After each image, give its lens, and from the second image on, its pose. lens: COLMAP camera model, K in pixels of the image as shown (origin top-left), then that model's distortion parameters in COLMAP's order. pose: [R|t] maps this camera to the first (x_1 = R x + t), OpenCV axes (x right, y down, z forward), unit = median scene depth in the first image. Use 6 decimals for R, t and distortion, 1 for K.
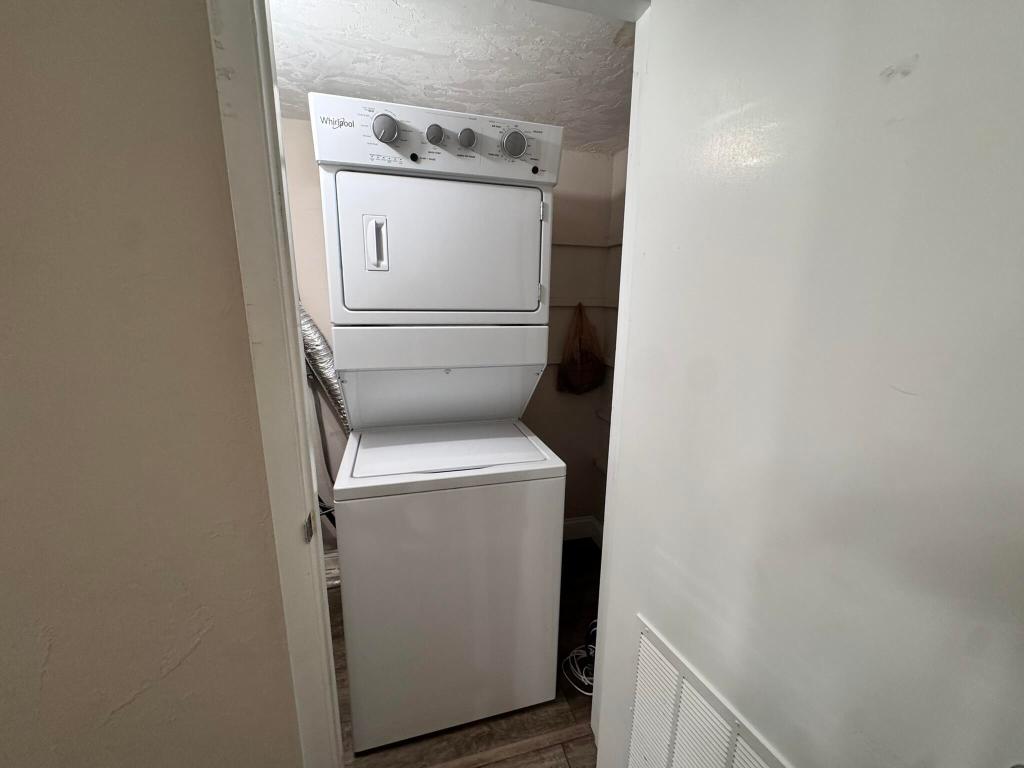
lens RADIAL K [[409.6, 0, 512.0], [0, 409.6, 384.0], [0, 0, 1]] dist [-0.001272, -0.000484]
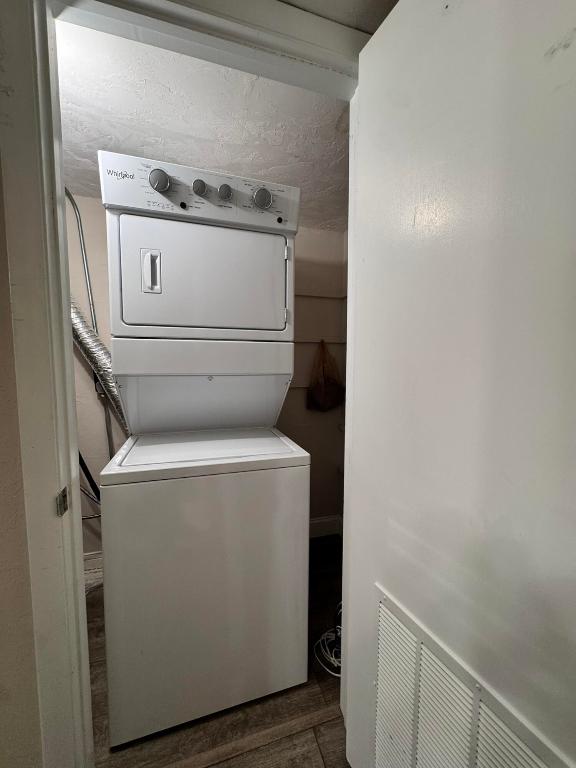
lens RADIAL K [[307.2, 0, 289.3], [0, 307.2, 382.8], [0, 0, 1]] dist [-0.001272, -0.000484]
pose [[0.999340, -0.011336, 0.034514, 0.044908], [0.015962, 0.990460, -0.136875, 0.112670], [-0.032634, 0.137336, 0.989987, 0.104496]]
